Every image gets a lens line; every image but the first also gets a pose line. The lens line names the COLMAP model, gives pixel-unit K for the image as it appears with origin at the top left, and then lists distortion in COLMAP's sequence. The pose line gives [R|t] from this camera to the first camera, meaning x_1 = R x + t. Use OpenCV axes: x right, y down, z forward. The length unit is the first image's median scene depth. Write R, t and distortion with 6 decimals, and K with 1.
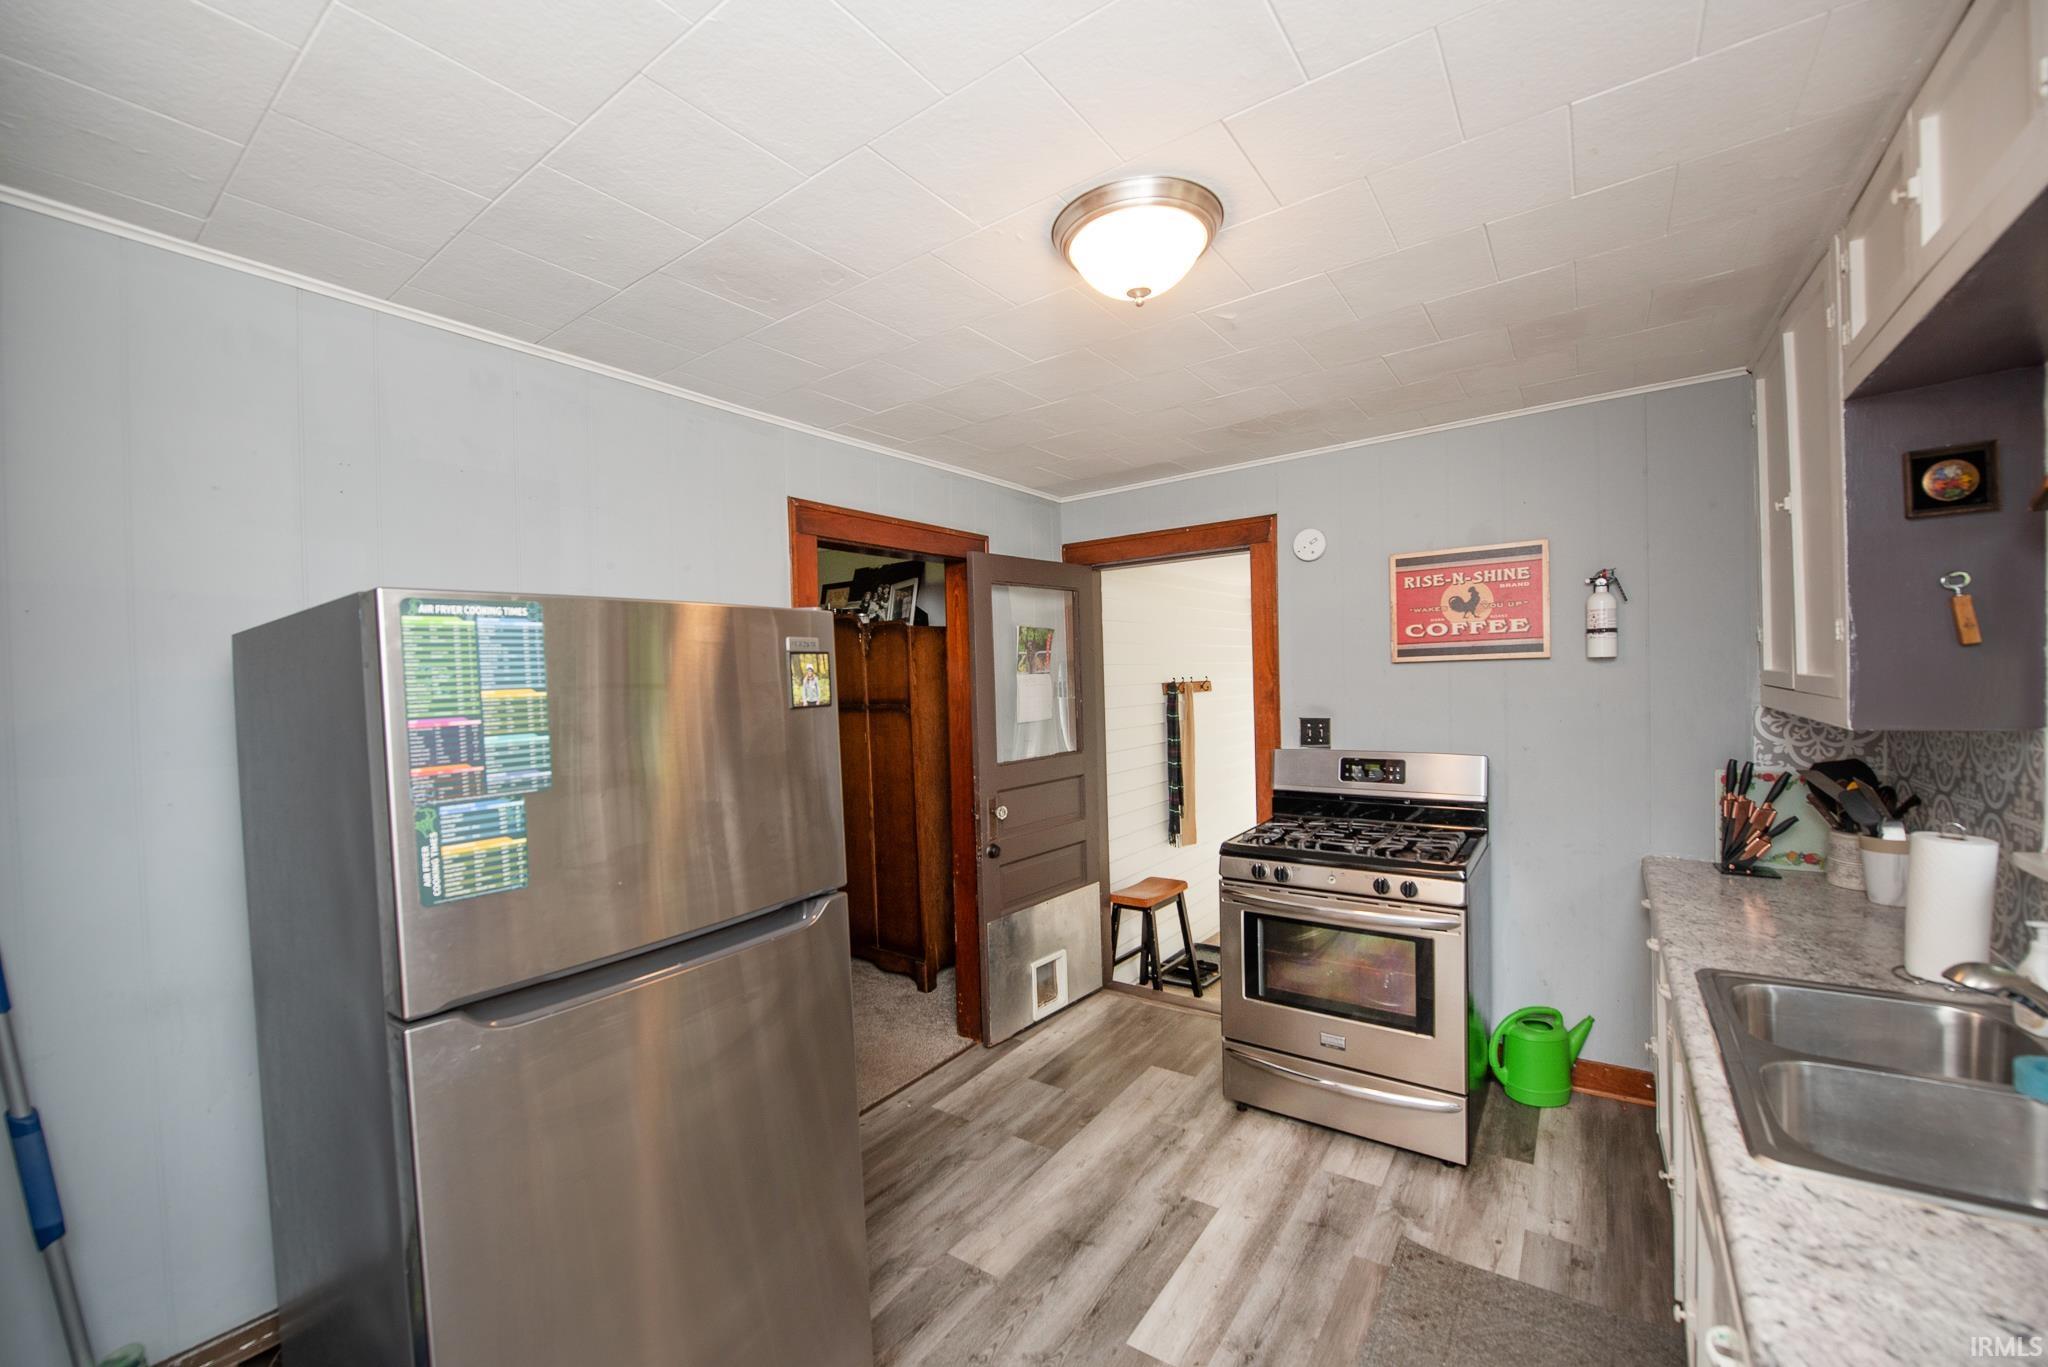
lens RADIAL K [[818.5, 0, 1013.7], [0, 818.5, 692.0], [0, 0, 1]] dist [-0.020862, -0.000135]
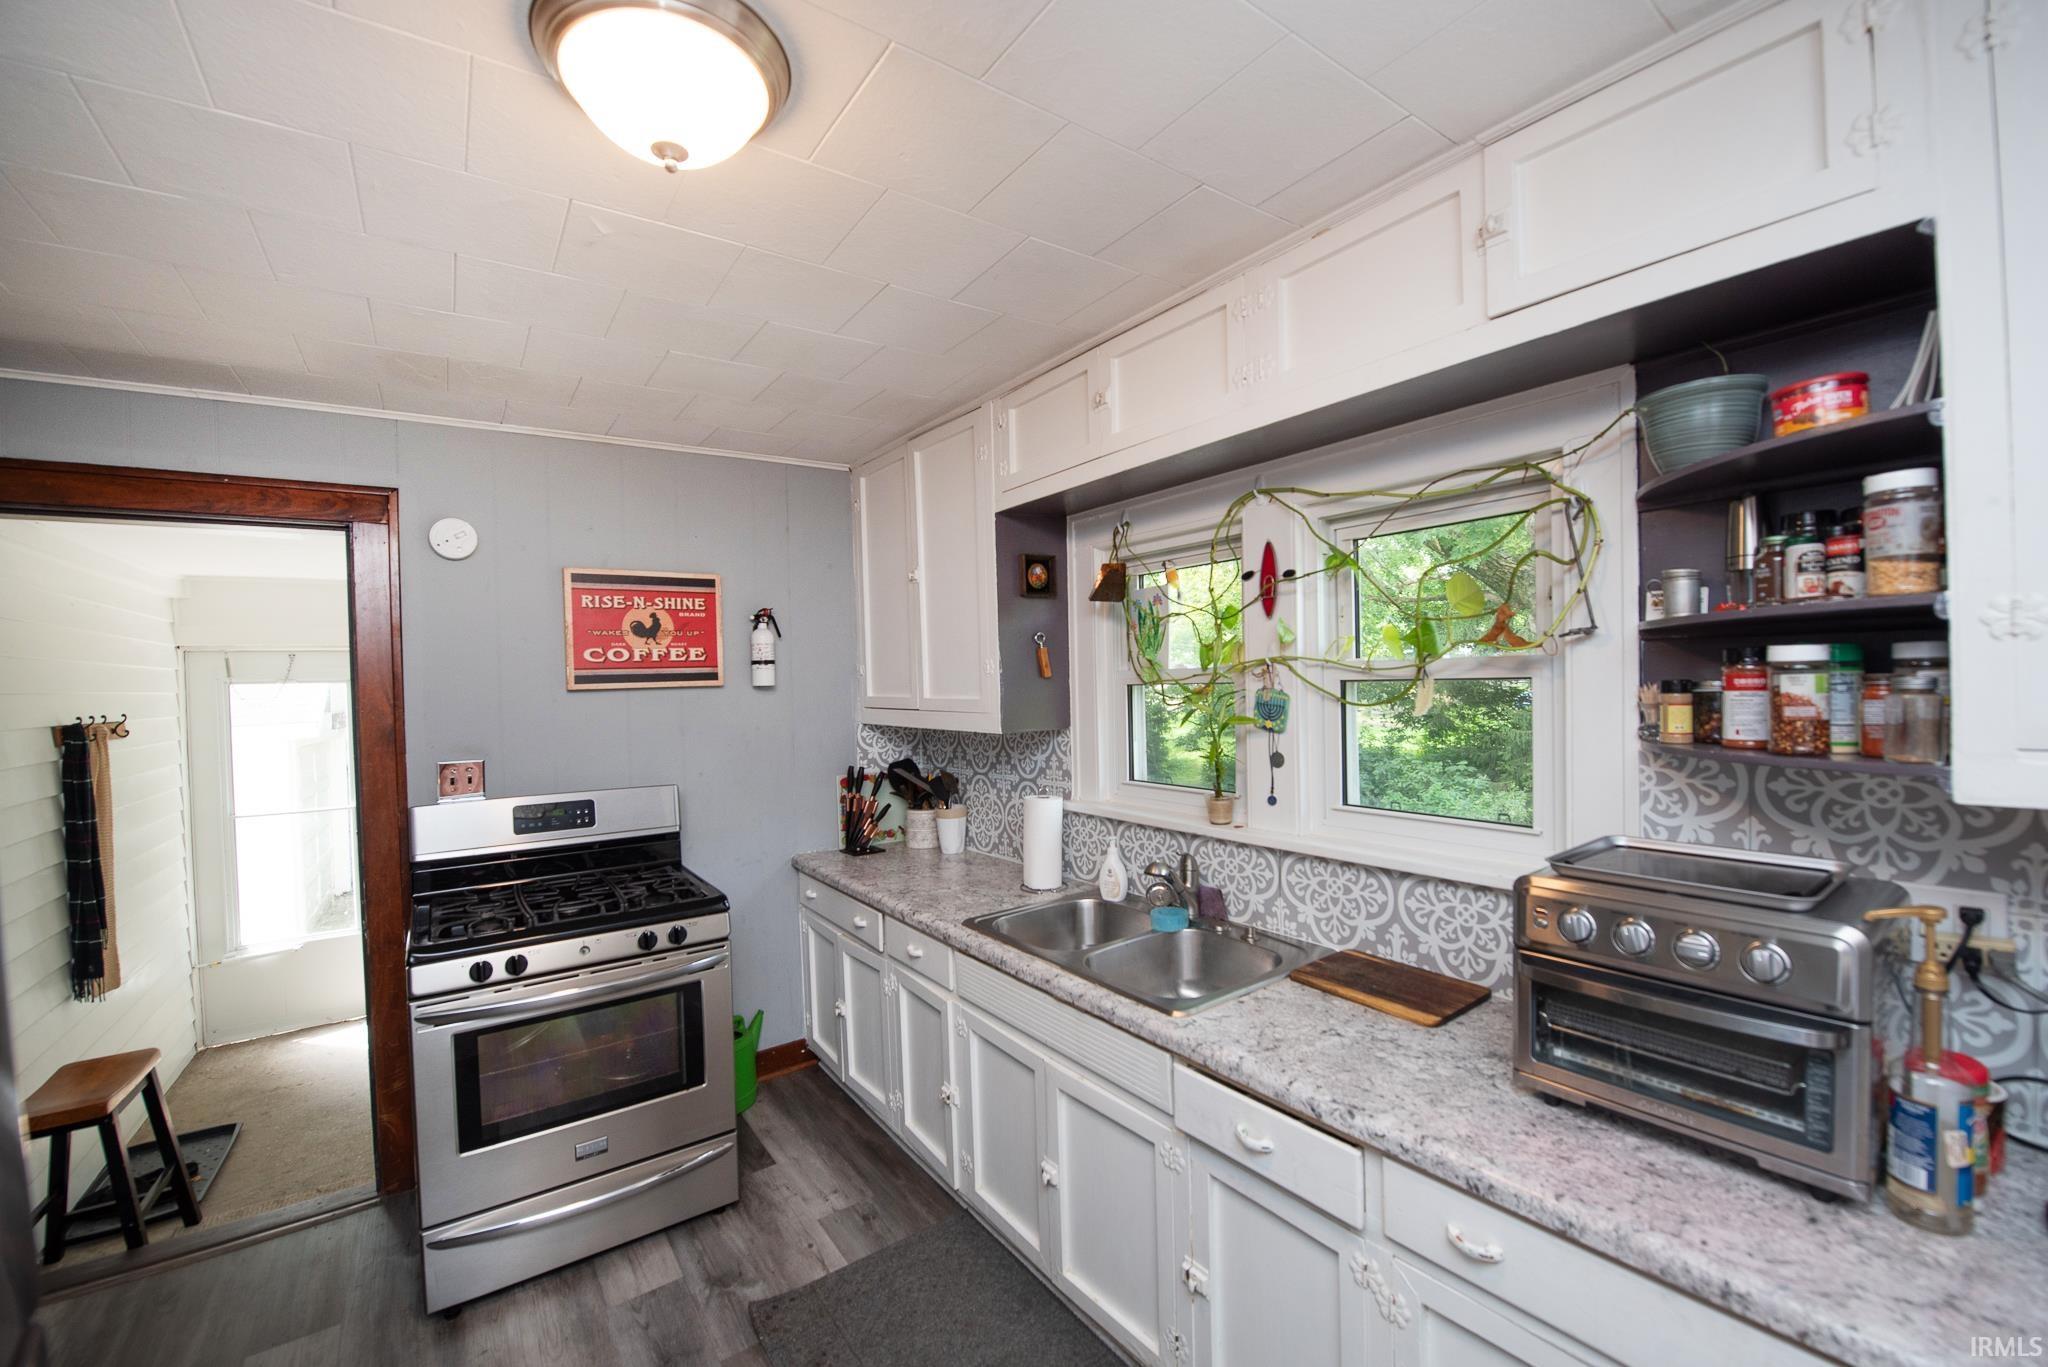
lens RADIAL K [[818.5, 0, 1013.7], [0, 818.5, 692.0], [0, 0, 1]] dist [-0.020862, -0.000135]
pose [[0.318799, 0.006825, 0.947798, -0.243492], [0.035791, 0.999174, -0.019233, -0.000142], [-0.947146, 0.040054, 0.318291, 0.309294]]
